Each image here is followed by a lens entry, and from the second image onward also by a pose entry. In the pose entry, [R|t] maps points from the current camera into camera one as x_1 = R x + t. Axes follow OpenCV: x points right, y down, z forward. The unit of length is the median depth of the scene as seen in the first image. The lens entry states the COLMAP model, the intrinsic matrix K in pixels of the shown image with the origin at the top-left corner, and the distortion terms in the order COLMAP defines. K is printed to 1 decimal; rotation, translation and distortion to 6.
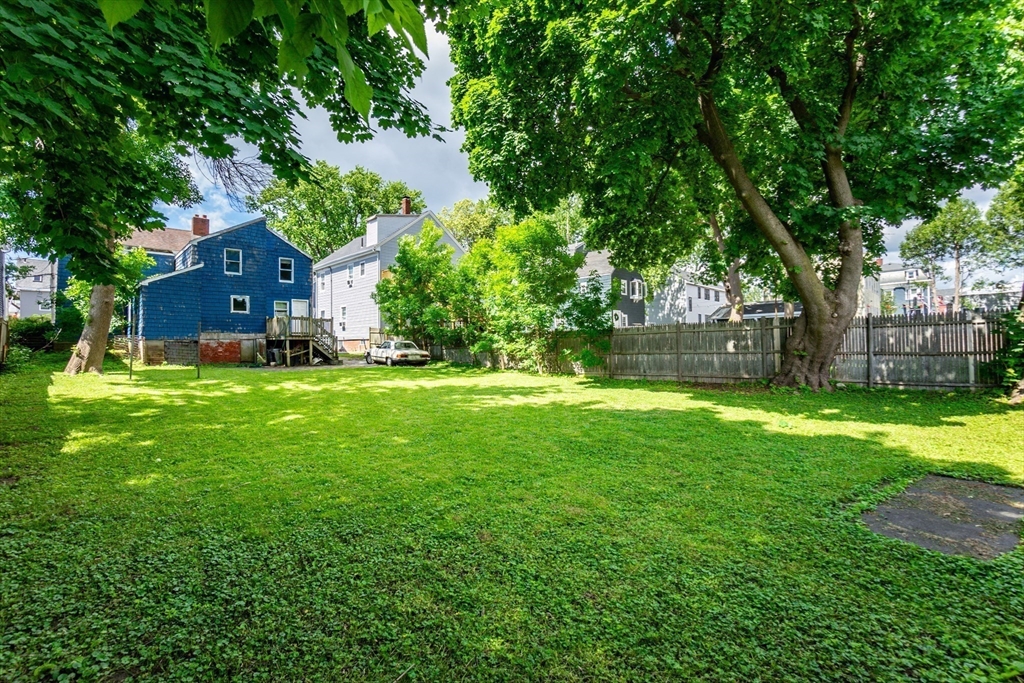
lens RADIAL K [[459.1, 0, 505.6], [0, 459.1, 332.2], [0, 0, 1]] dist [-0.062041, 0.022516]
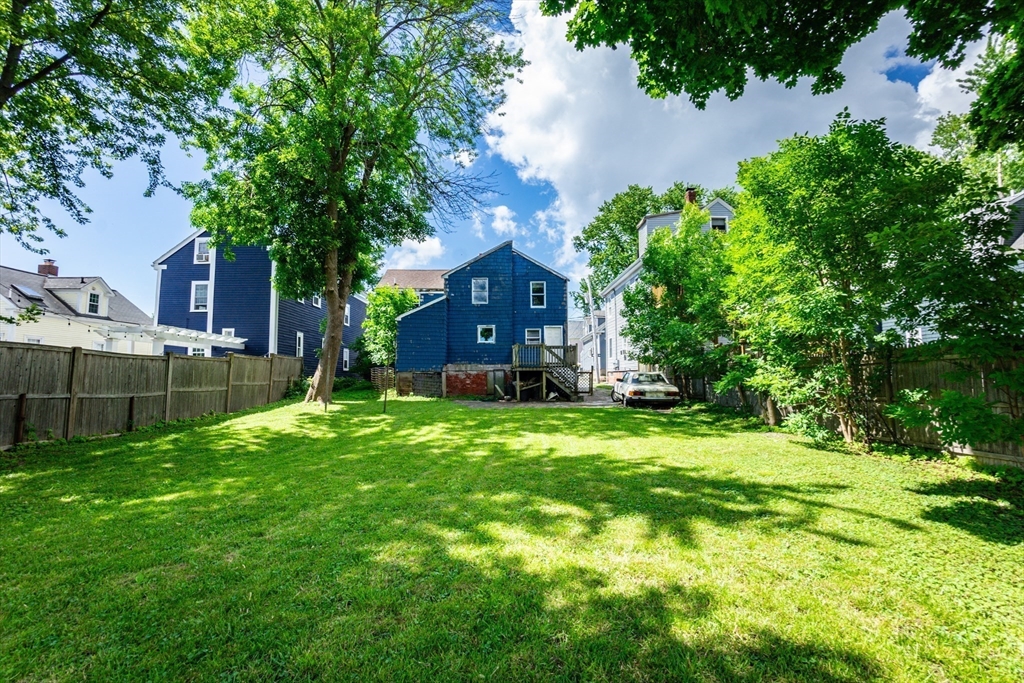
lens RADIAL K [[459.1, 0, 505.6], [0, 459.1, 332.2], [0, 0, 1]] dist [-0.062041, 0.022516]
pose [[0.727896, -0.061182, -0.682953, 0.104604], [0.014404, 0.997156, -0.073978, 0.006960], [0.685537, 0.044011, 0.726707, 0.330150]]
